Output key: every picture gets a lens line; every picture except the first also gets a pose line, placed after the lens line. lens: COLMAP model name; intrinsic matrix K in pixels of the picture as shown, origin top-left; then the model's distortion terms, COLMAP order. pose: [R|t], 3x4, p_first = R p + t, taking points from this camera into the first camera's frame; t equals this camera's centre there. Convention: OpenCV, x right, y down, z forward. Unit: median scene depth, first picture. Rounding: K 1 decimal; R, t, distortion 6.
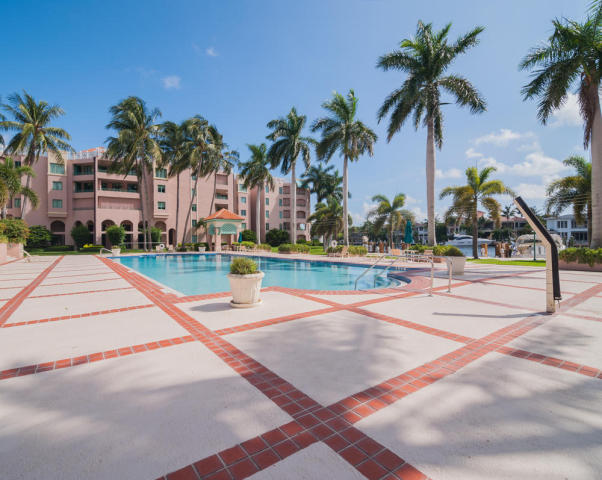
lens RADIAL K [[308.9, 0, 297.6], [0, 308.9, 239.6], [0, 0, 1]] dist [-0.001103, -0.003296]
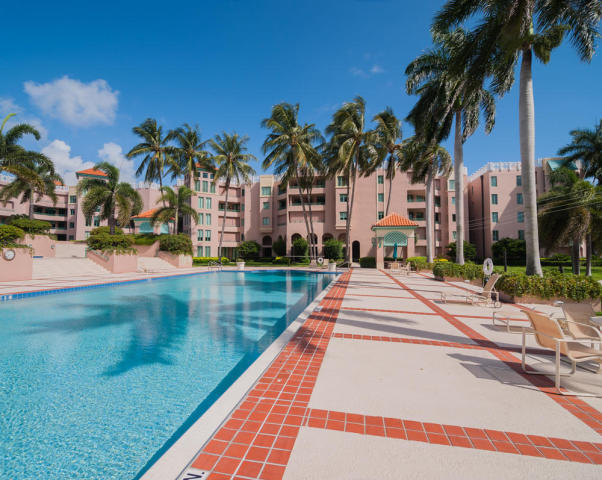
lens RADIAL K [[308.9, 0, 300.2], [0, 308.9, 242.3], [0, 0, 1]] dist [-0.001103, -0.003296]
pose [[0.691130, -0.018043, -0.722505, 0.138993], [-0.006276, 0.999501, -0.030964, -0.001915], [0.722703, 0.025935, 0.690672, 0.279167]]
